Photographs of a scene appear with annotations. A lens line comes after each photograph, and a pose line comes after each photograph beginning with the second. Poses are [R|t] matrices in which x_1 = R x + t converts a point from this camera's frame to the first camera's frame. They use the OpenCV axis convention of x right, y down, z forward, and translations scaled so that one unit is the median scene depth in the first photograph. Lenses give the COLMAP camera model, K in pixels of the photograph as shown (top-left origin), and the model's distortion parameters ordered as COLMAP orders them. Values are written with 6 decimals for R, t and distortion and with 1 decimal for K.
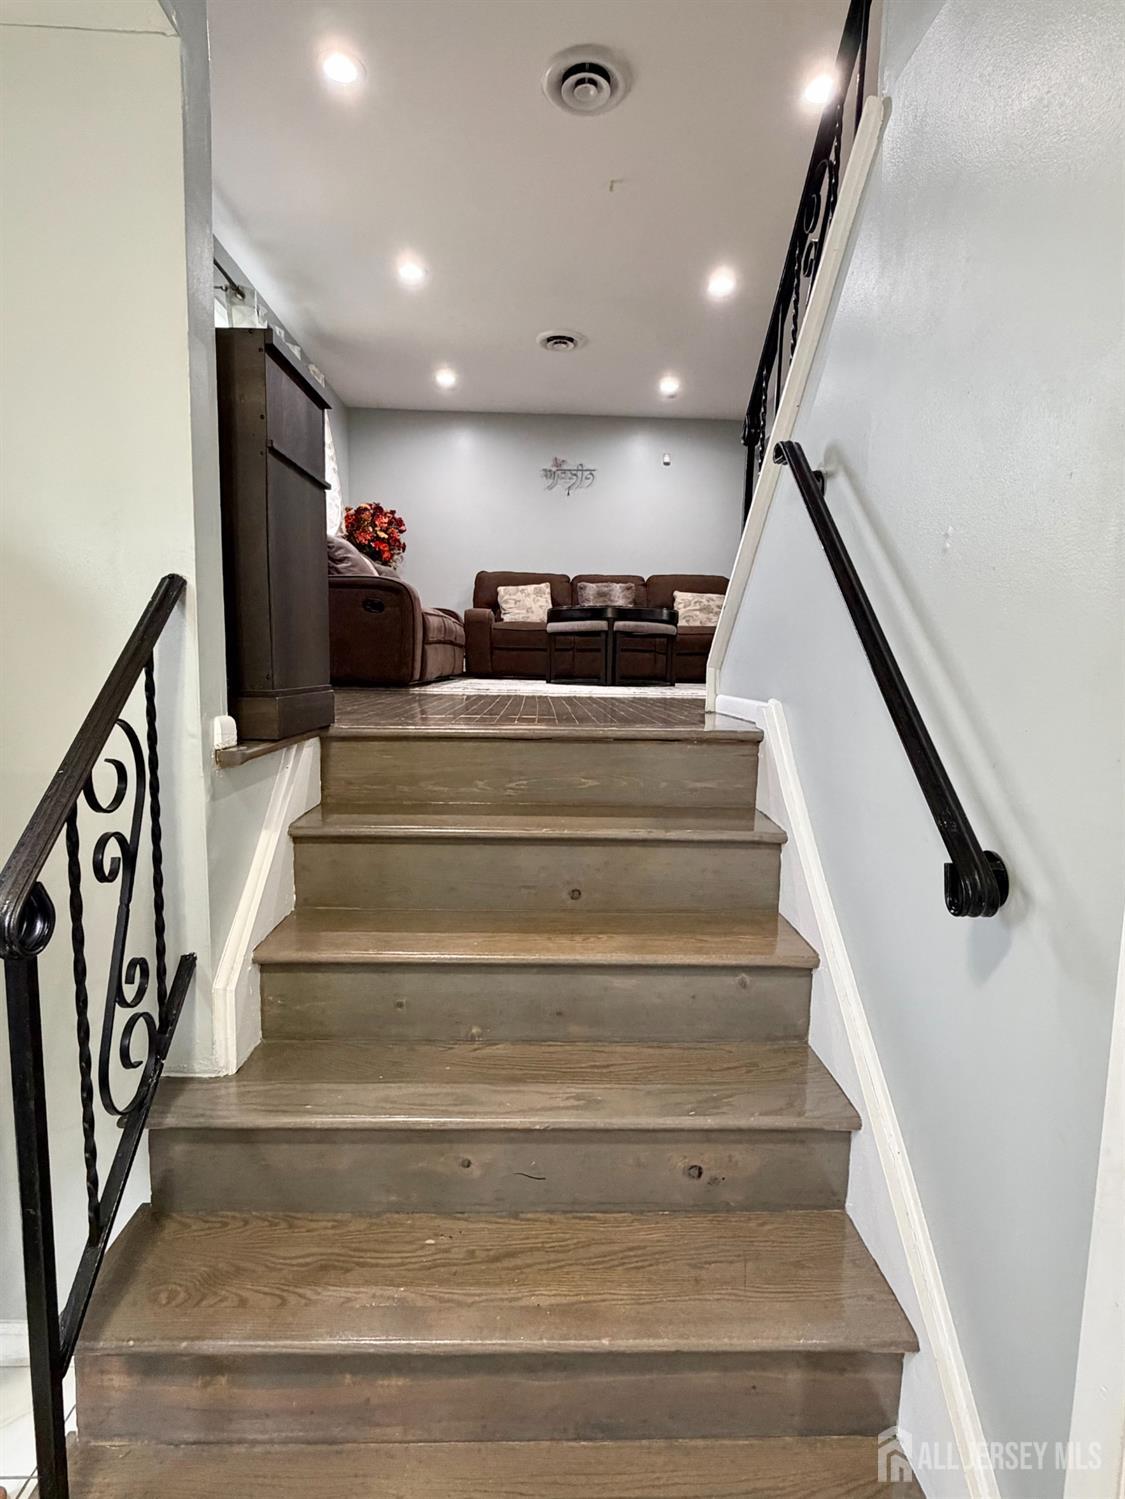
lens RADIAL K [[749.6, 0, 560.9], [0, 749.6, 748.2], [0, 0, 1]] dist [0.000322, -0.000242]
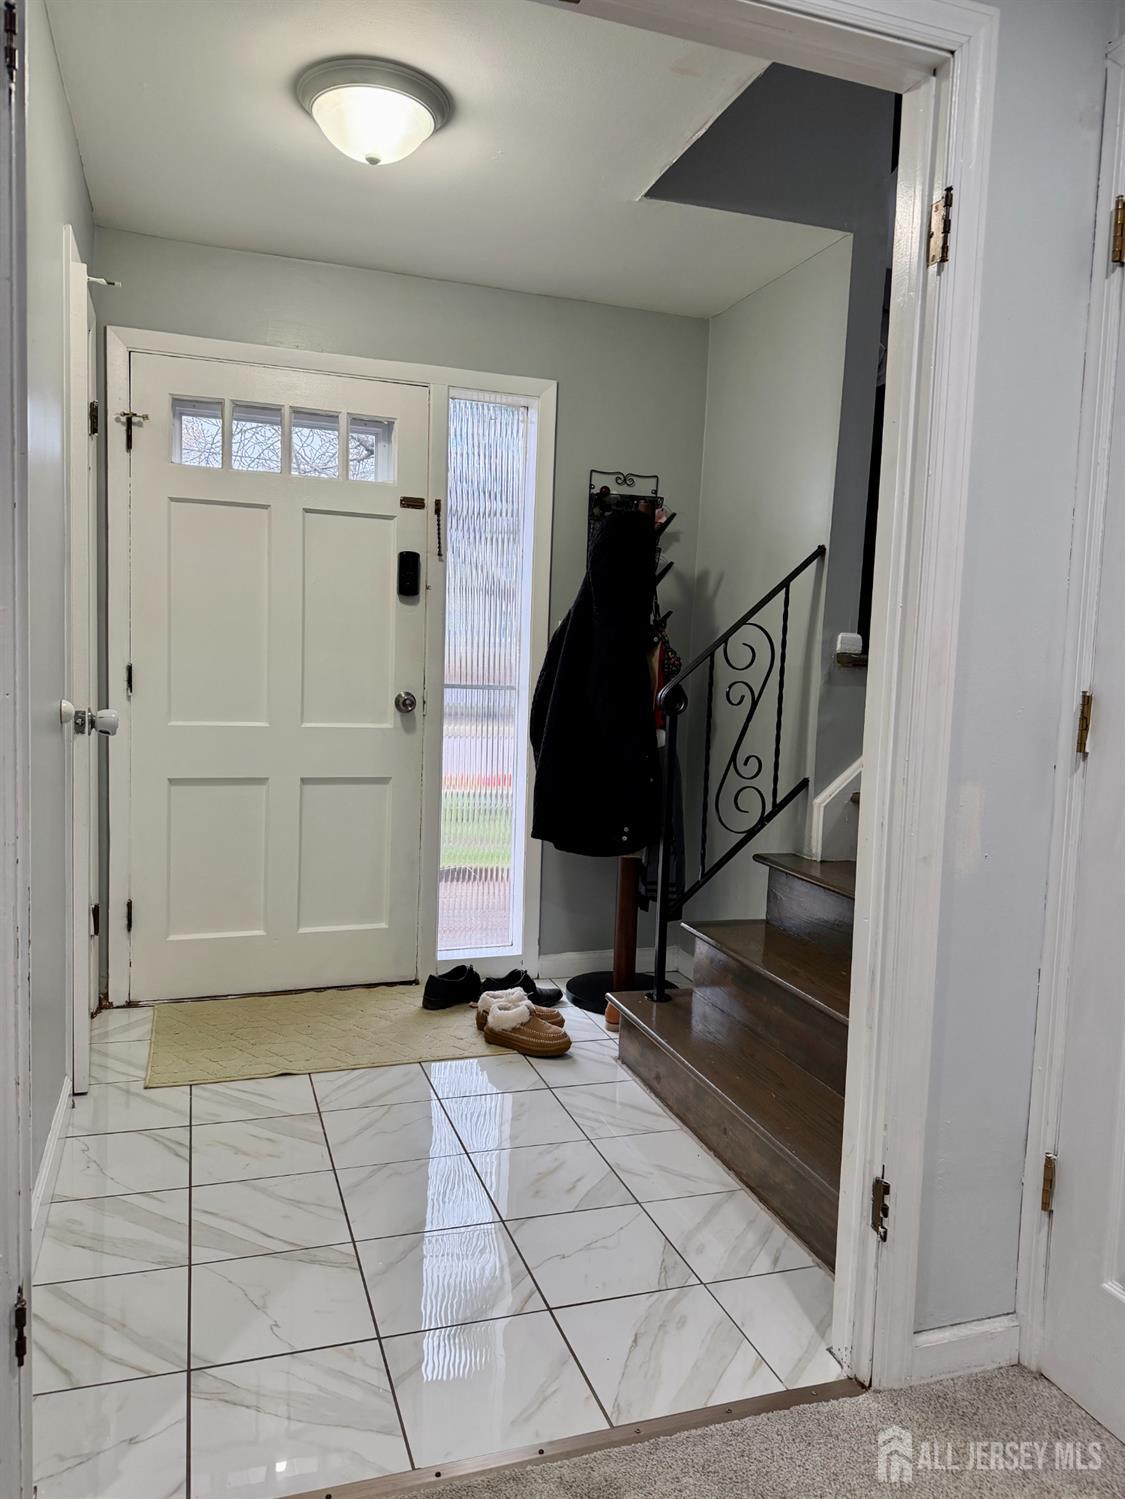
lens RADIAL K [[1056.6, 0, 566.5], [0, 1056.6, 748.1], [0, 0, 1]] dist [0.010715, -0.002821]
pose [[0.296617, 0.067520, -0.952607, 1.693779], [-0.144804, 0.989144, 0.025022, 0.253464], [0.943955, 0.130519, 0.303174, -0.220459]]
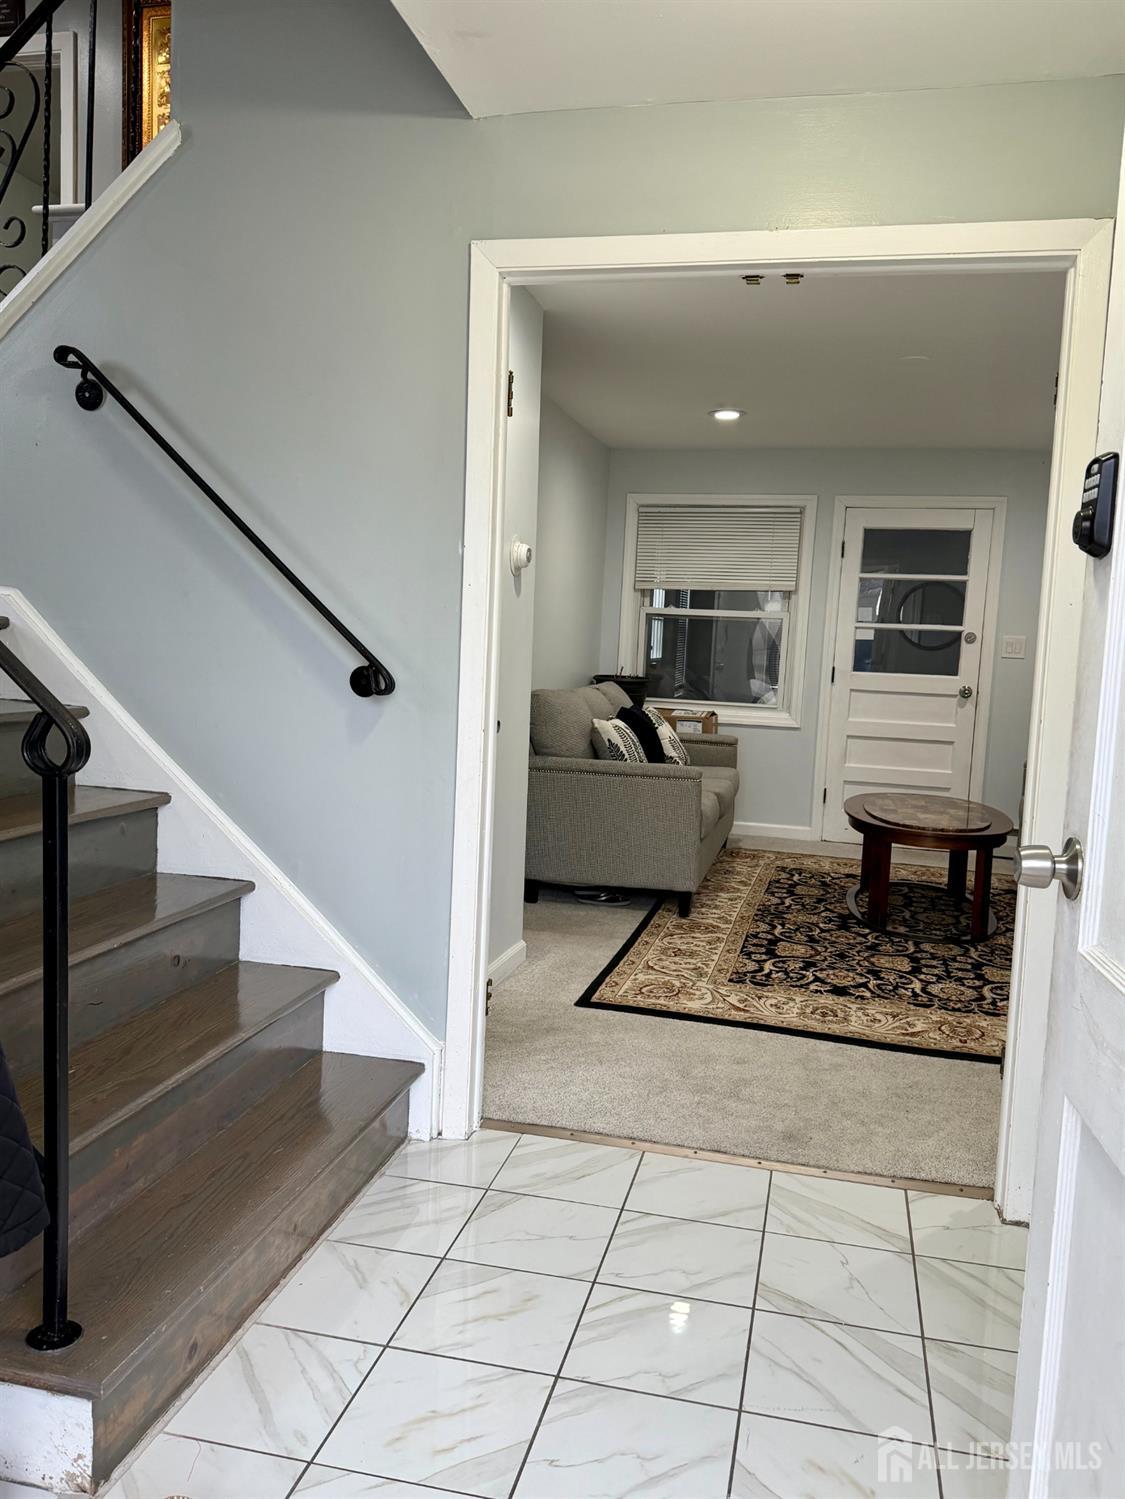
lens RADIAL K [[1177.5, 0, 569.2], [0, 1177.5, 749.9], [0, 0, 1]] dist [0.041984, -0.005605]
pose [[0.267326, -0.116567, 0.956530, -1.643461], [0.076488, 0.992091, 0.099525, 0.084240], [-0.960566, 0.046557, 0.274128, -0.191864]]
